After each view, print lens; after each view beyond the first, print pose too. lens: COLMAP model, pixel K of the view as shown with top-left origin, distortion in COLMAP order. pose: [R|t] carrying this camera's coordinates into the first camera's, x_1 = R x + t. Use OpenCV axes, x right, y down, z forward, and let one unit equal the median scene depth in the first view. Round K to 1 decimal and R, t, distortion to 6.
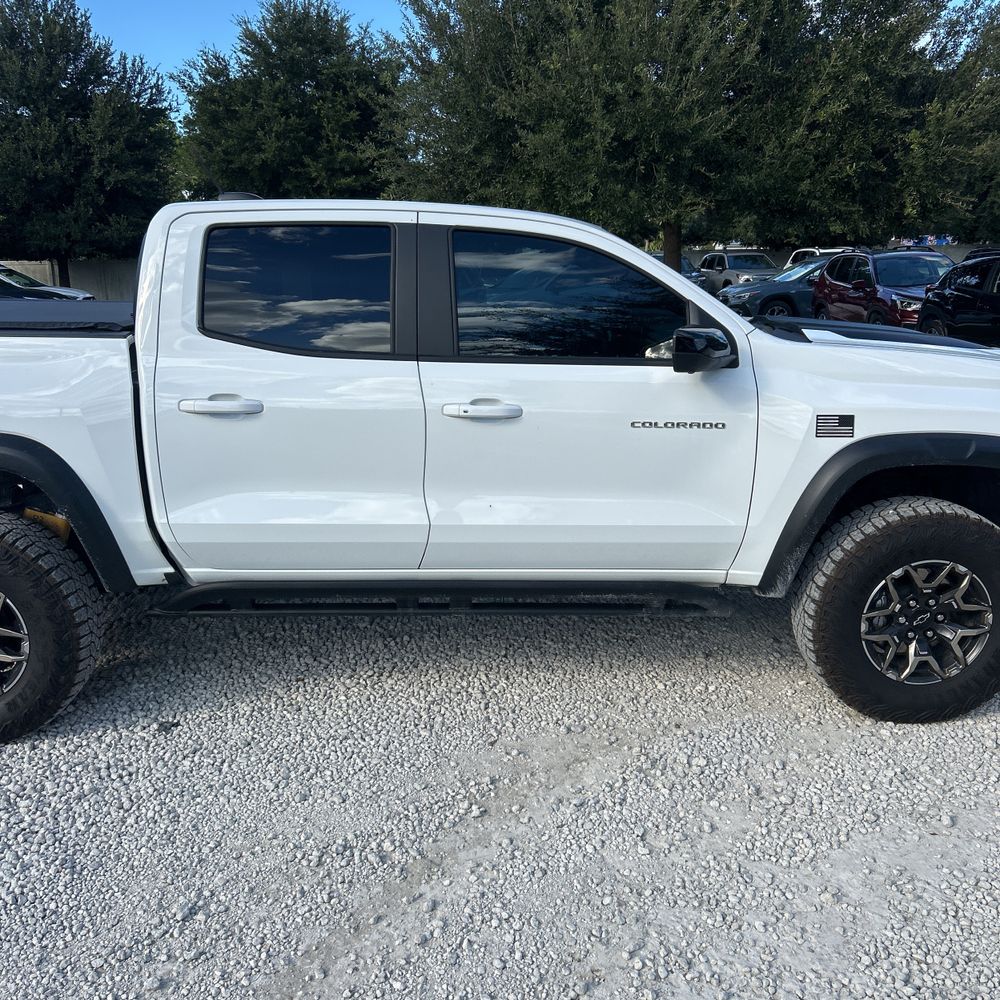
lens RADIAL K [[1011.5, 0, 508.9], [0, 1011.5, 495.6], [0, 0, 1]] dist [0.022172, 0.000000]
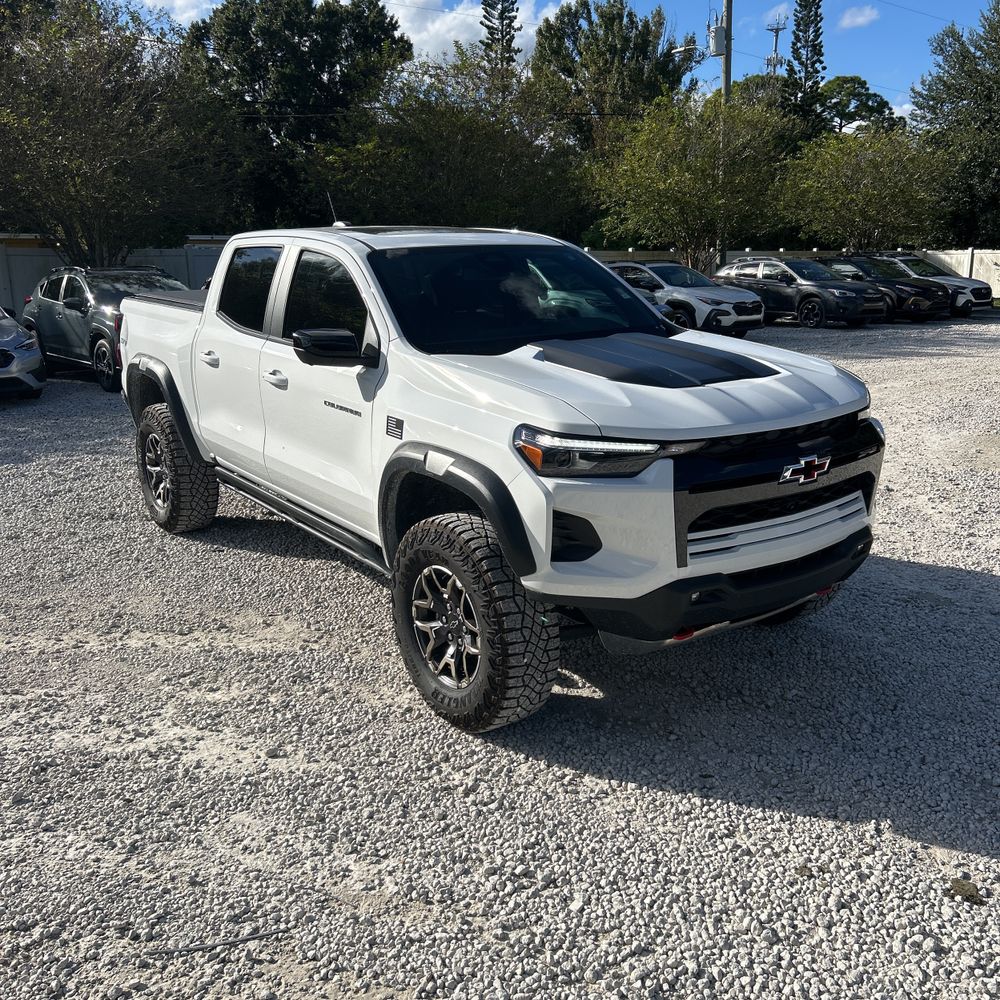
lens RADIAL K [[1011.5, 0, 507.7], [0, 1011.5, 499.2], [0, 0, 1]] dist [0.022172, 0.000000]
pose [[0.543669, 0.203633, -0.814222, 1.254246], [-0.188803, 0.974929, 0.117759, -0.138699], [0.817788, 0.089706, 0.568485, 0.432049]]
